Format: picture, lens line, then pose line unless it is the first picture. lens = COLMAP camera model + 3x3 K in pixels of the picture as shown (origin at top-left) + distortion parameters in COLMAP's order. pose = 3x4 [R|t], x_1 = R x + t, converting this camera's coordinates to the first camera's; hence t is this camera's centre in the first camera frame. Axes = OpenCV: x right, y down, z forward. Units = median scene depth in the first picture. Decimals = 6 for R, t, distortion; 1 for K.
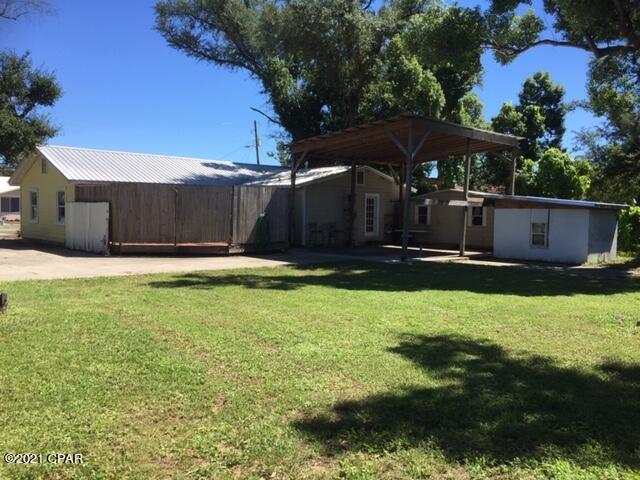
lens RADIAL K [[564.4, 0, 320.0], [0, 564.4, 240.0], [0, 0, 1]] dist [0.048561, -0.008617]
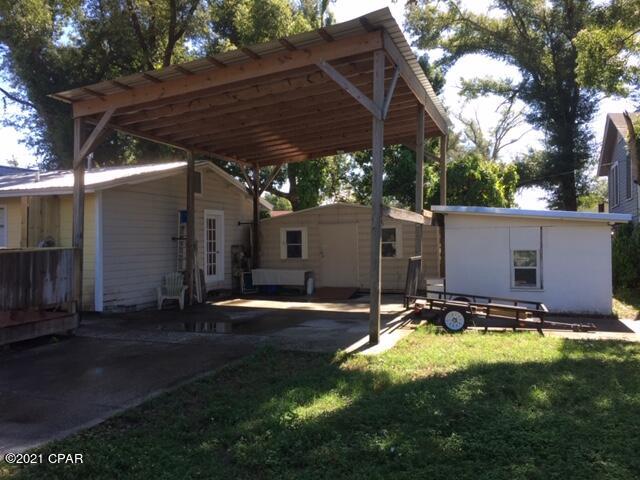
lens RADIAL K [[564.4, 0, 320.0], [0, 564.4, 240.0], [0, 0, 1]] dist [0.048561, -0.008617]
pose [[0.909045, -0.022720, 0.416079, -0.054324], [0.047144, 0.997709, -0.048520, -0.016926], [-0.414024, 0.063723, 0.908033, 0.414915]]
